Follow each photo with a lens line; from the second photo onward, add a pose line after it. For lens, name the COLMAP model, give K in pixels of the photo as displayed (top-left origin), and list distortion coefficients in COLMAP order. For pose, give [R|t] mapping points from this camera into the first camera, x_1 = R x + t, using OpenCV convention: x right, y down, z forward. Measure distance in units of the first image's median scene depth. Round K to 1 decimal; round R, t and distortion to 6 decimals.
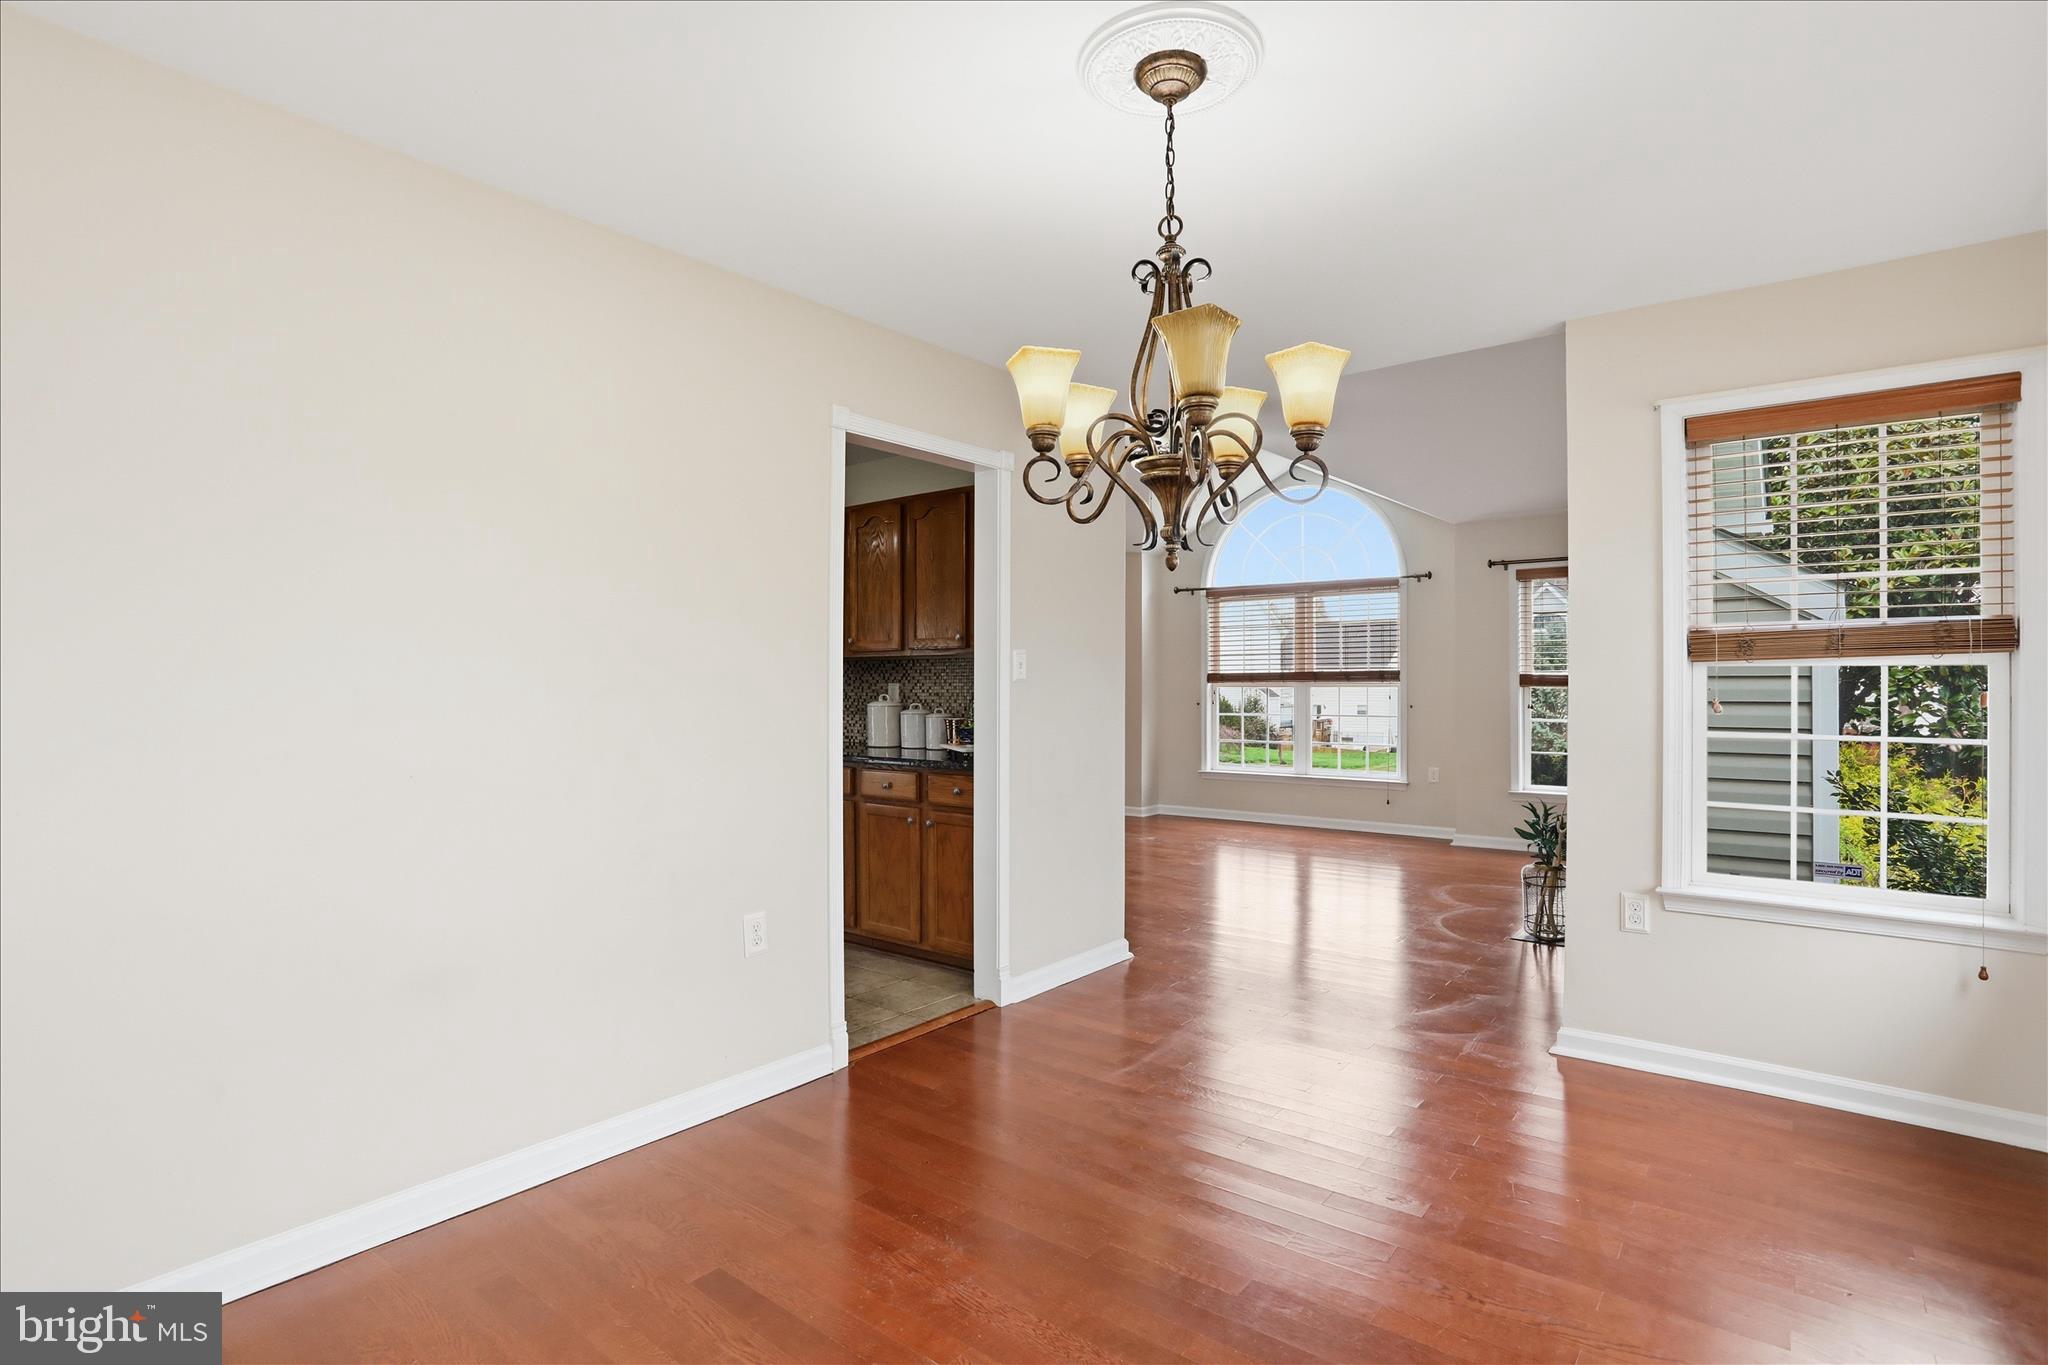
lens RADIAL K [[1015.1, 0, 1040.3], [0, 1015.1, 685.8], [0, 0, 1]] dist [-0.068069, 0.023921]
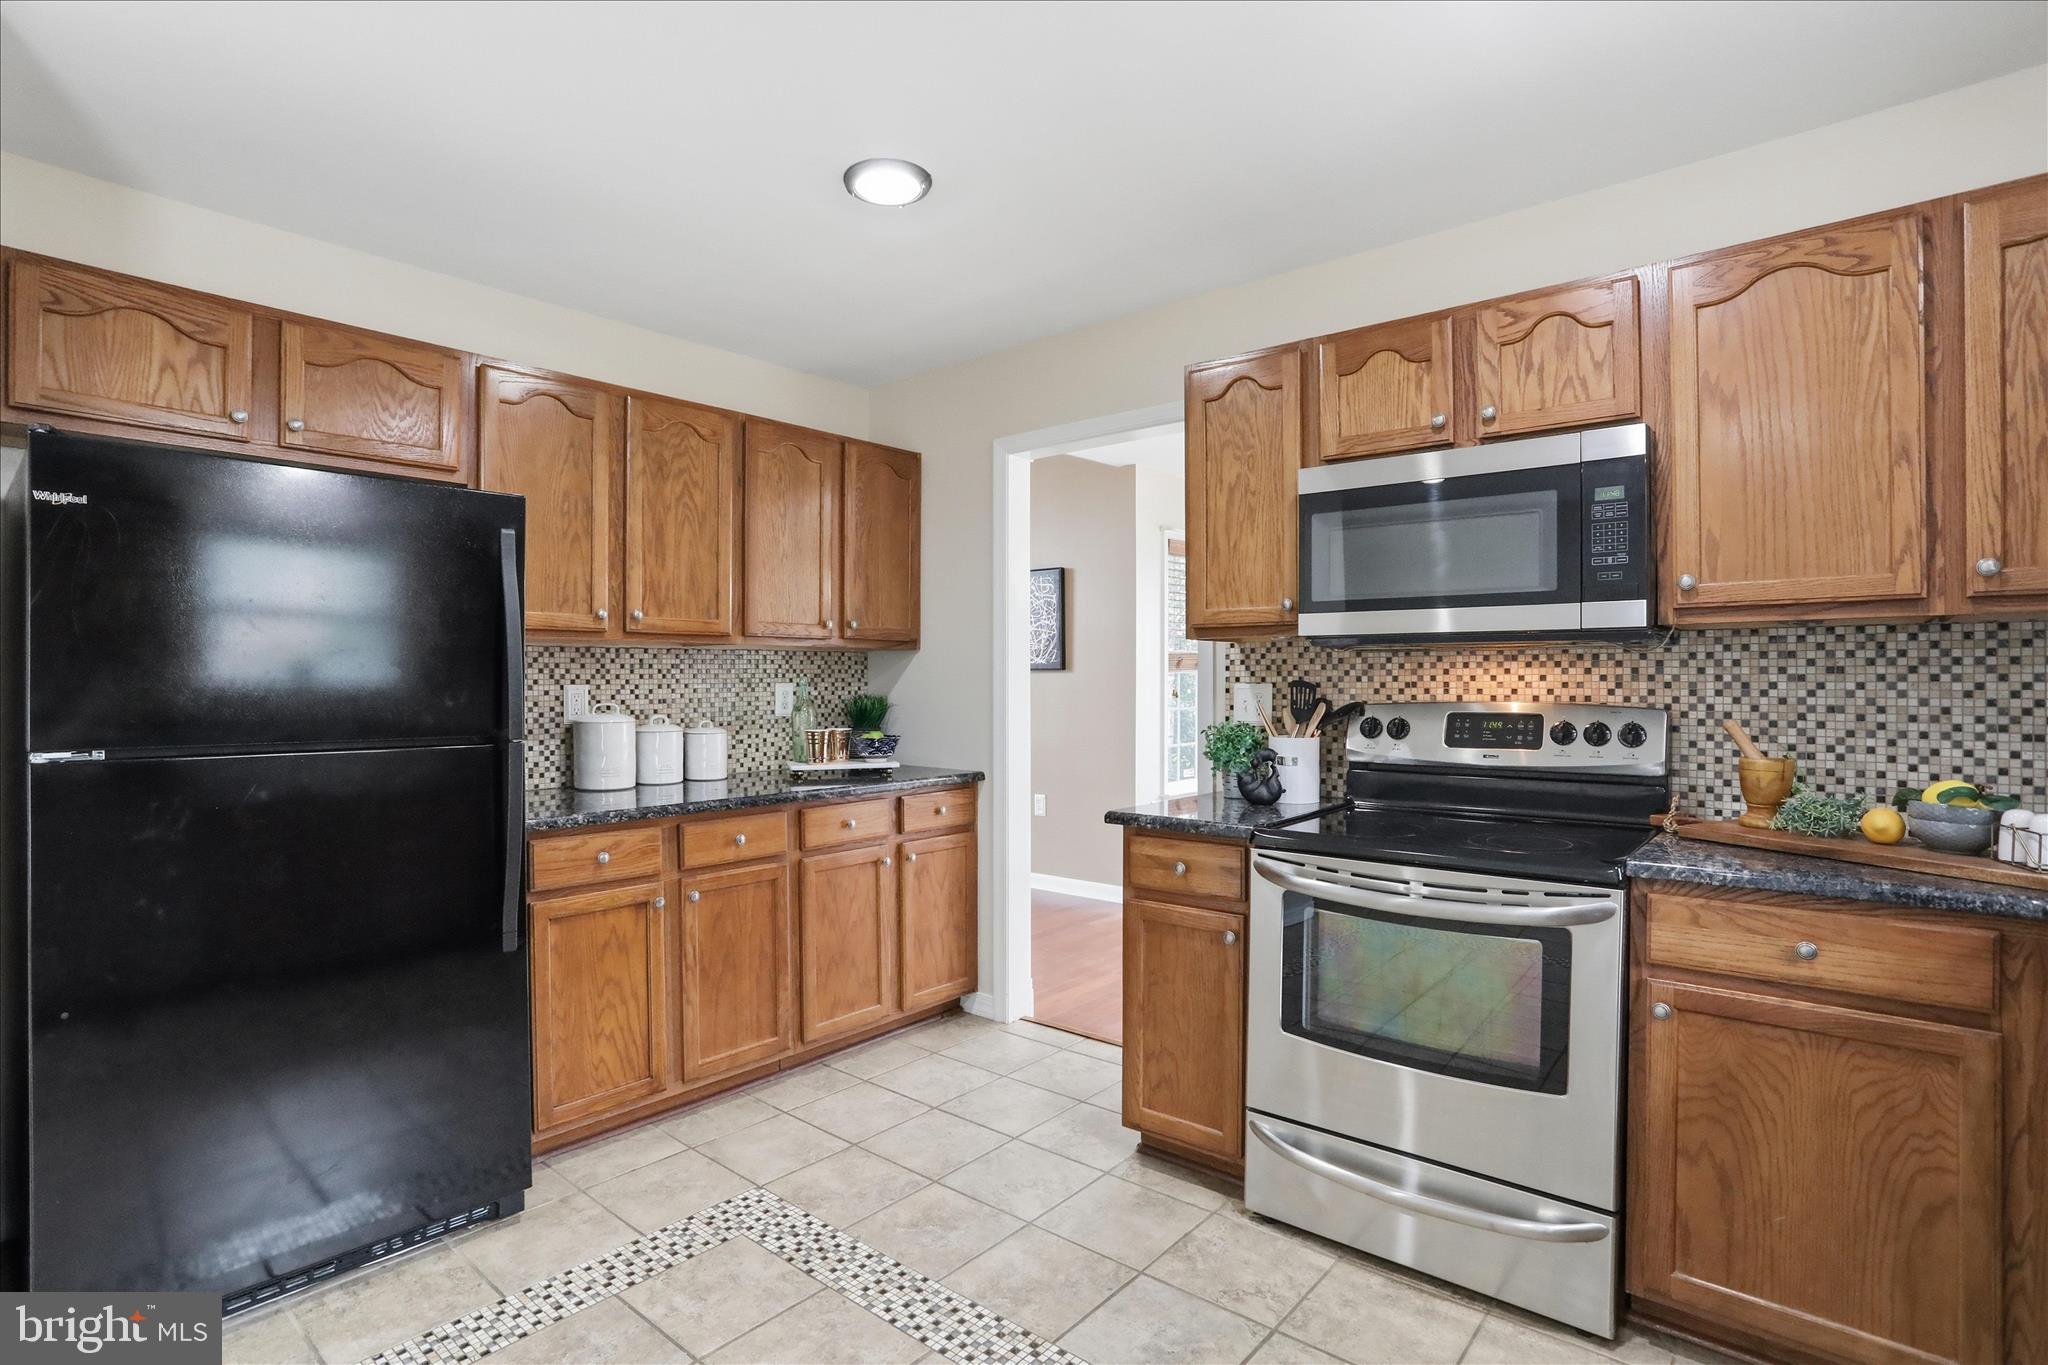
lens RADIAL K [[1015.1, 0, 1006.5], [0, 1015.1, 678.6], [0, 0, 1]] dist [-0.068069, 0.023921]
pose [[0.027812, -0.001398, 0.999612, -0.767903], [0.003788, 0.999992, 0.001293, -0.007248], [-0.999606, 0.003751, 0.027817, 0.769302]]
